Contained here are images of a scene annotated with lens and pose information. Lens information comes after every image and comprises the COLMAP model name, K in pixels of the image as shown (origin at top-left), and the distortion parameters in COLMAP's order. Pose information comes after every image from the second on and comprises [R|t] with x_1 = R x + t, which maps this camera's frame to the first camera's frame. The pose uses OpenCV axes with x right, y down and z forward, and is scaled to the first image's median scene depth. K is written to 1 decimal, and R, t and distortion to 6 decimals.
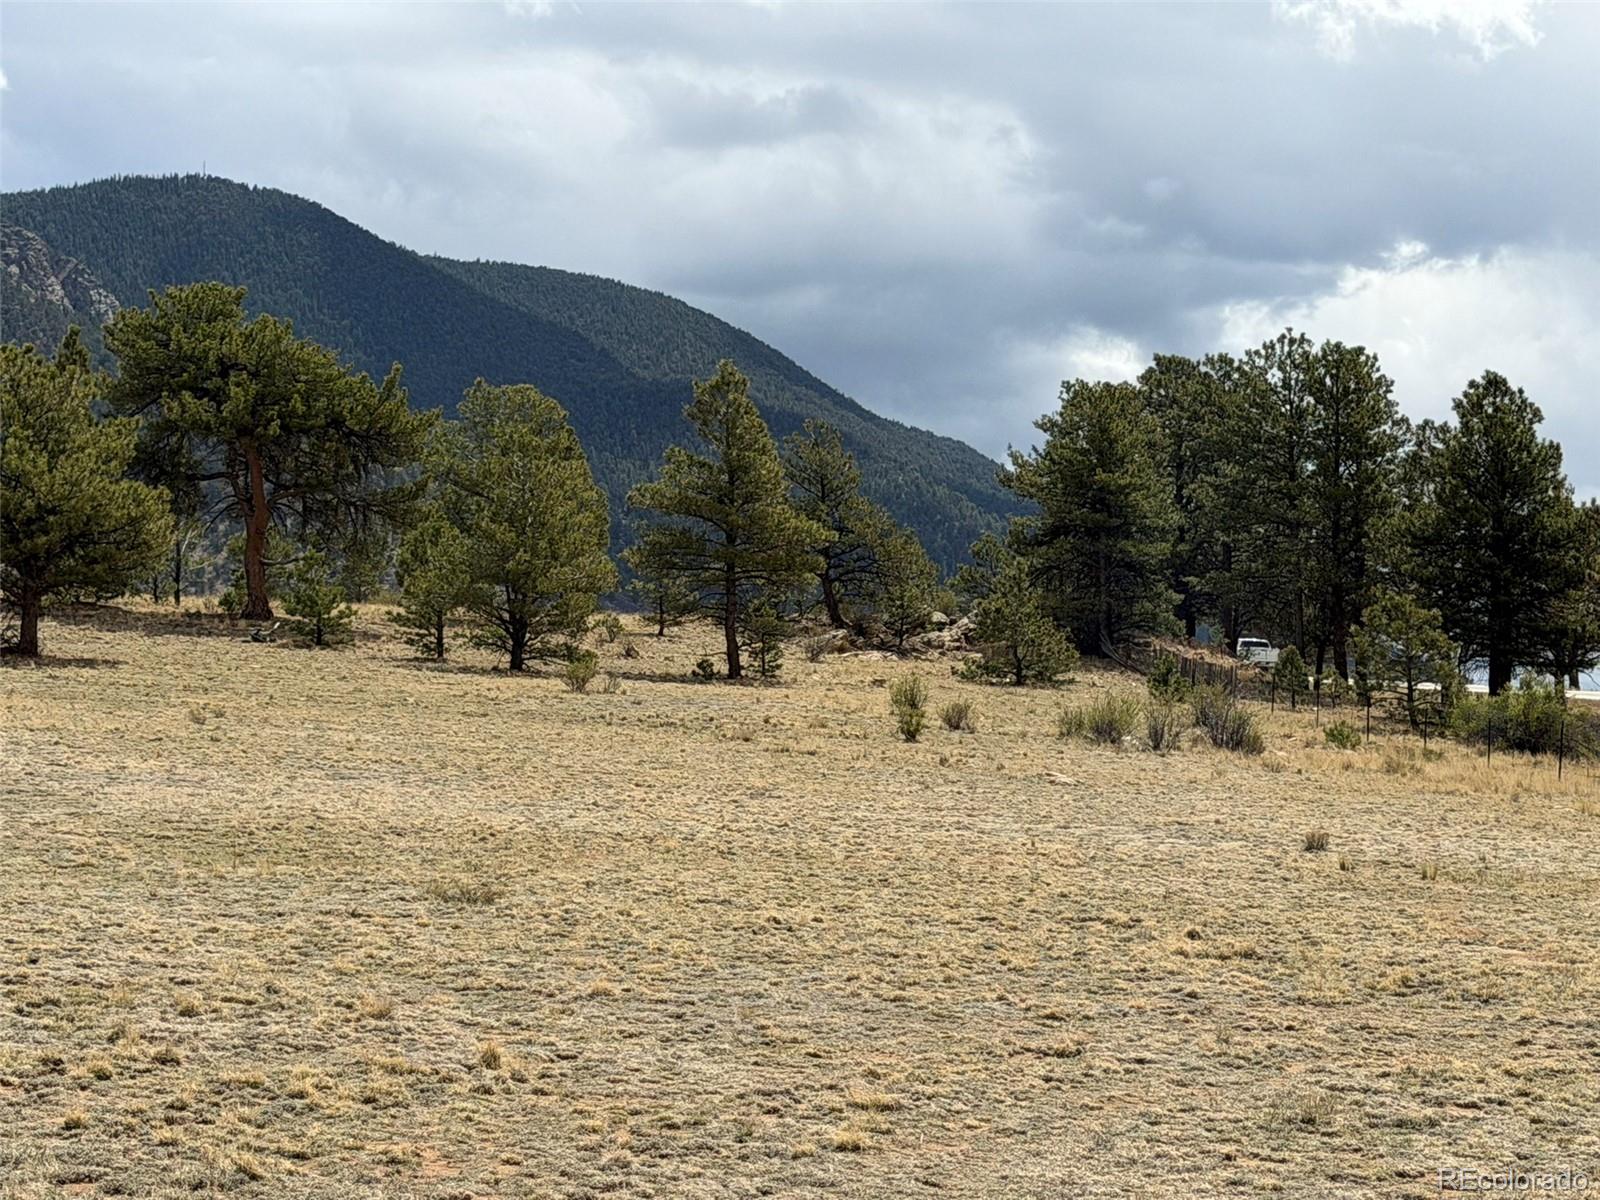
lens RADIAL K [[6506.5, 0, 800.1], [0, 6506.5, 599.9], [0, 0, 1]] dist [0.541469, 0.000000]
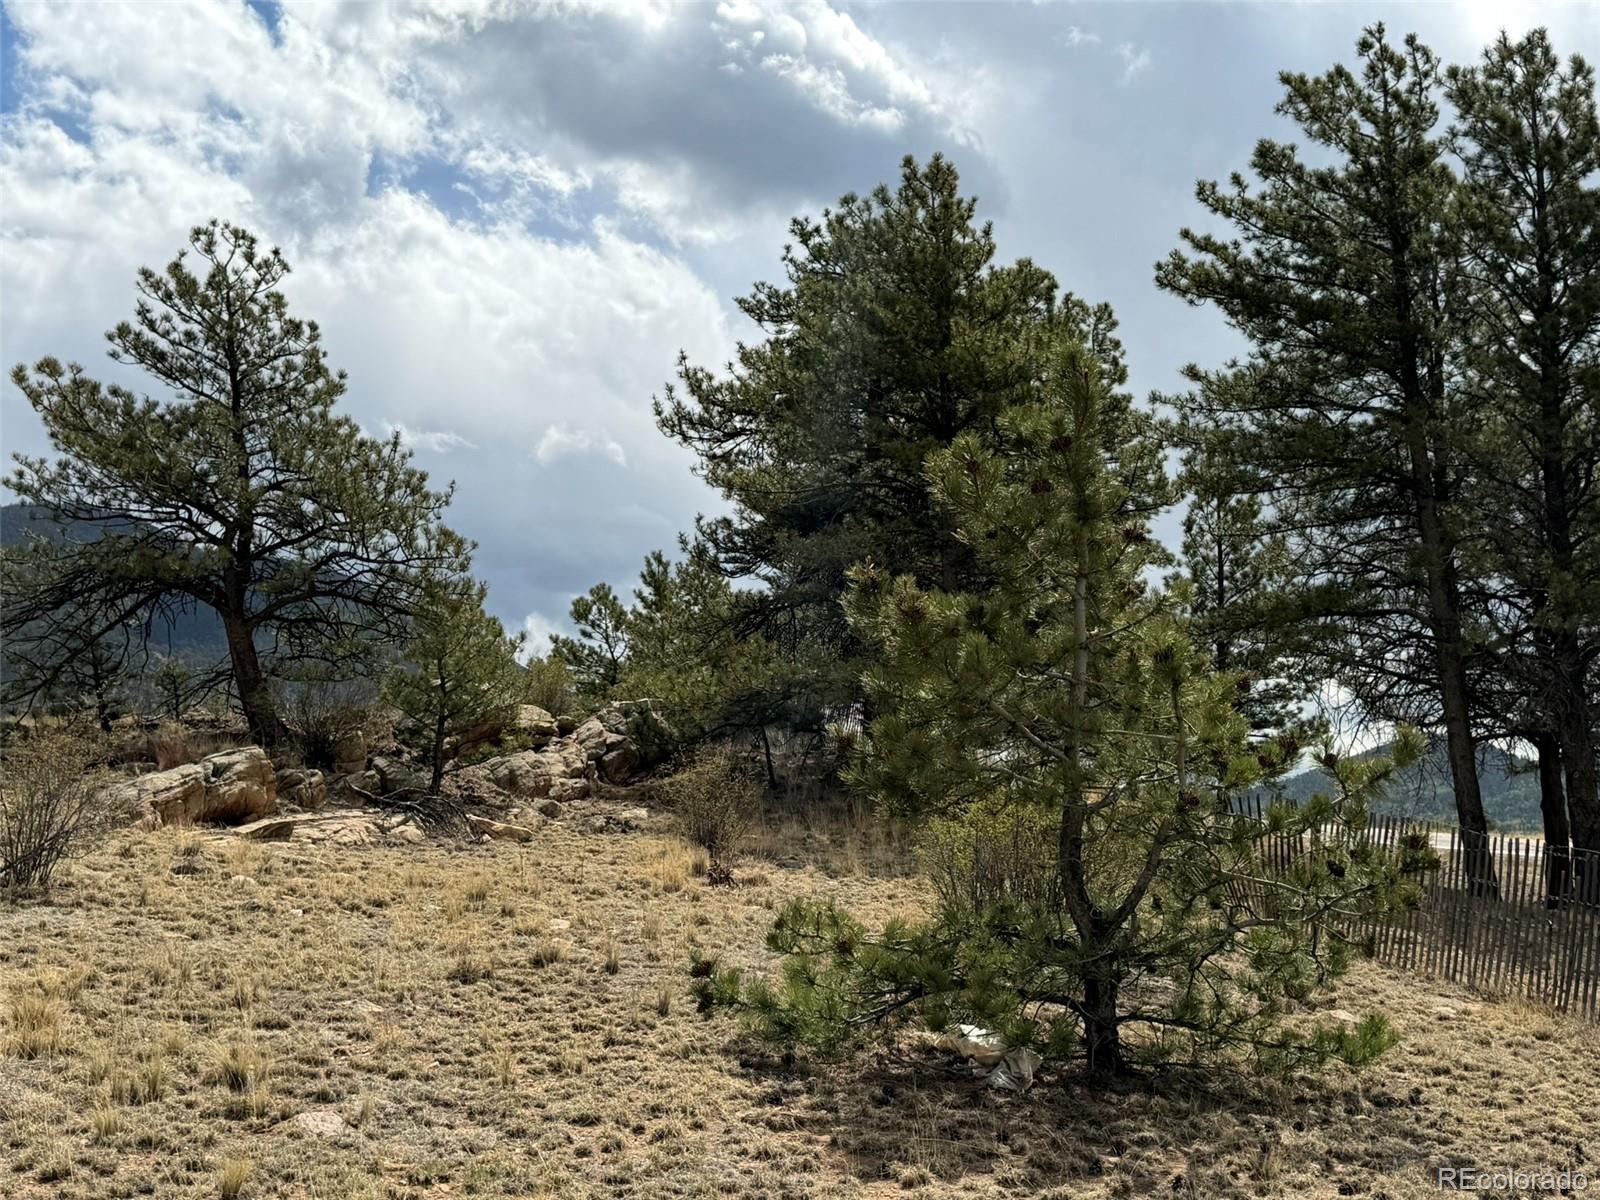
lens RADIAL K [[1998.6, 0, 799.8], [0, 1998.6, 601.8], [0, 0, 1]] dist [0.153927, 0.000000]
pose [[0.984020, 0.011487, 0.177688, 0.015344], [0.000723, 0.997651, -0.068498, 0.004156], [-0.178057, 0.067531, 0.981700, 0.878502]]
